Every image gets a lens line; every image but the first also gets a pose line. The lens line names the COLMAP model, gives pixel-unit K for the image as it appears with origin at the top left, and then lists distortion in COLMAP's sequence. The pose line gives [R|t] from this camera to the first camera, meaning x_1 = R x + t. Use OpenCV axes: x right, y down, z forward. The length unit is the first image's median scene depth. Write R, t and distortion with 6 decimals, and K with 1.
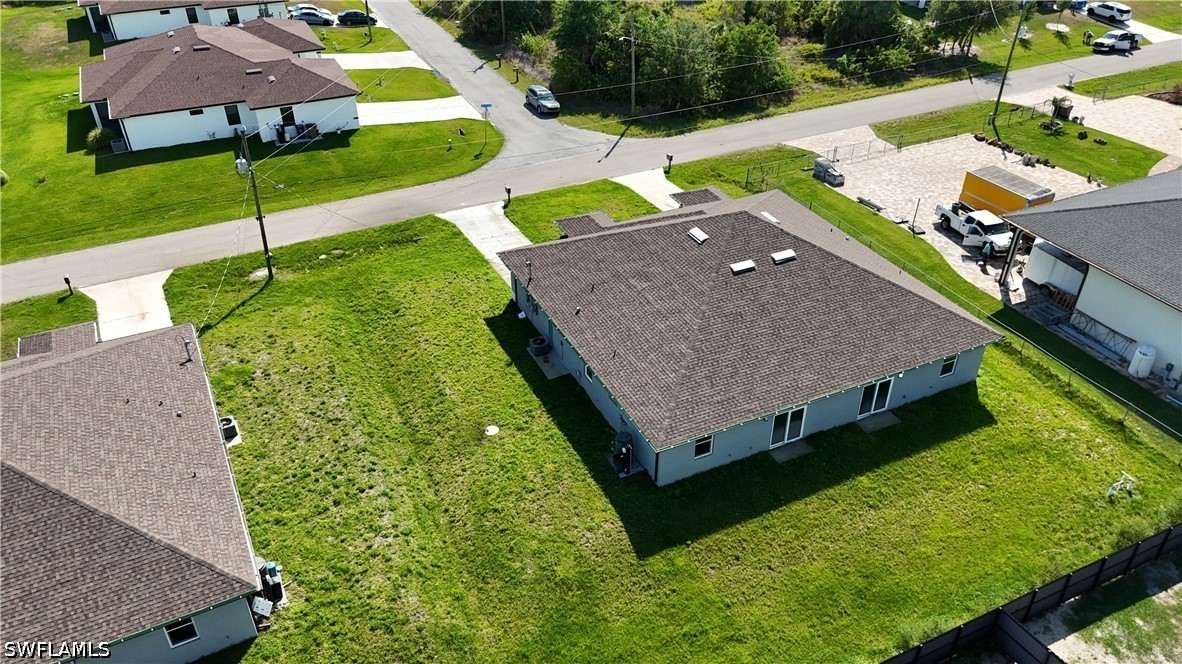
lens RADIAL K [[874.8, 0, 591.0], [0, 874.8, 332.0], [0, 0, 1]] dist [0.065194, -0.058394]
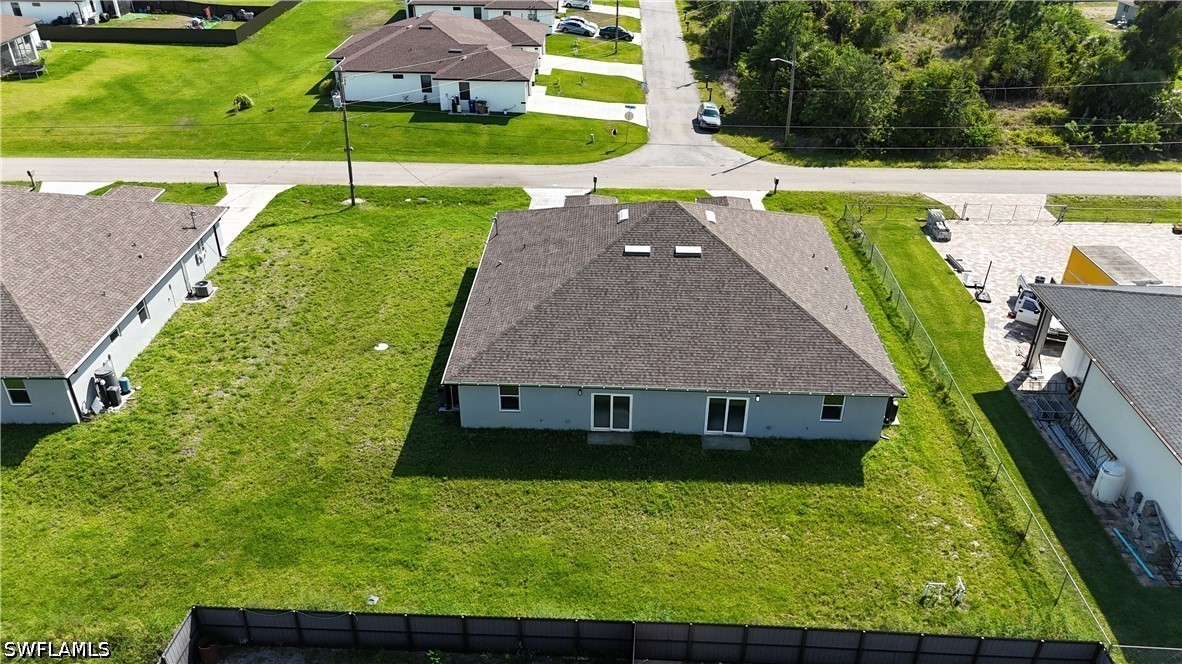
lens RADIAL K [[874.8, 0, 591.0], [0, 874.8, 332.0], [0, 0, 1]] dist [0.065194, -0.058394]
pose [[0.887360, 0.239219, -0.394166, 0.339989], [-0.264252, 0.964406, -0.009595, 0.023235], [0.377841, 0.112674, 0.918989, 0.063438]]
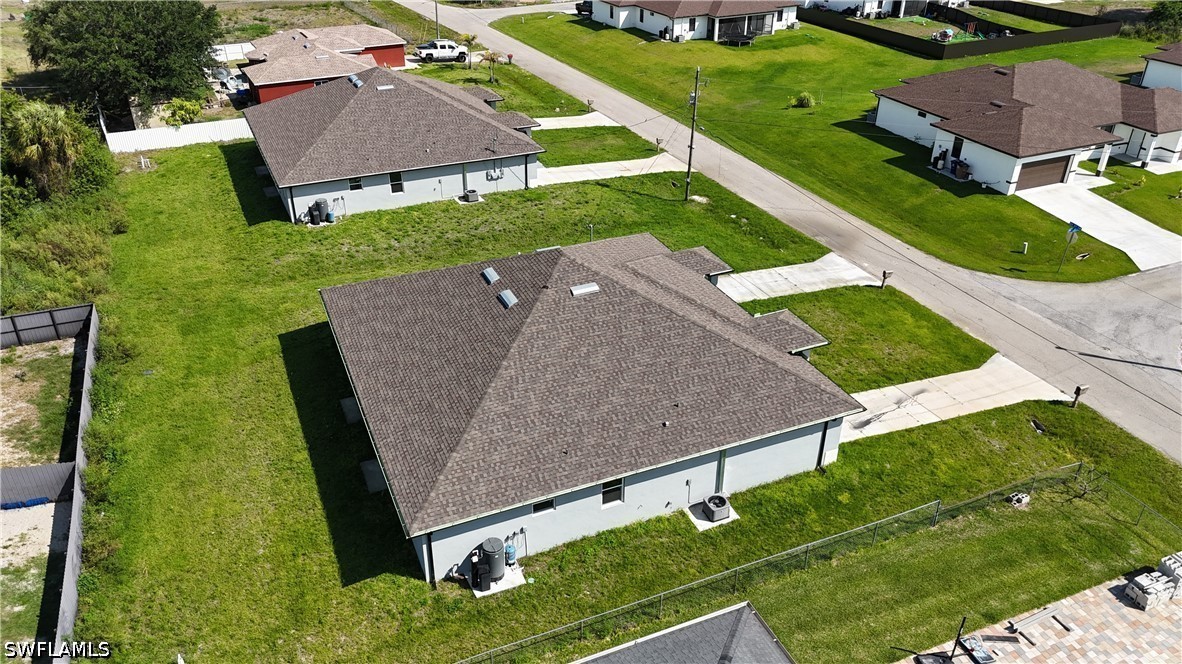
lens RADIAL K [[874.8, 0, 591.0], [0, 874.8, 332.0], [0, 0, 1]] dist [0.065194, -0.058394]
pose [[-0.036652, 0.500811, -0.864780, 0.636725], [-0.562819, 0.704723, 0.431973, -0.313287], [0.825767, 0.502548, 0.256037, 0.563667]]
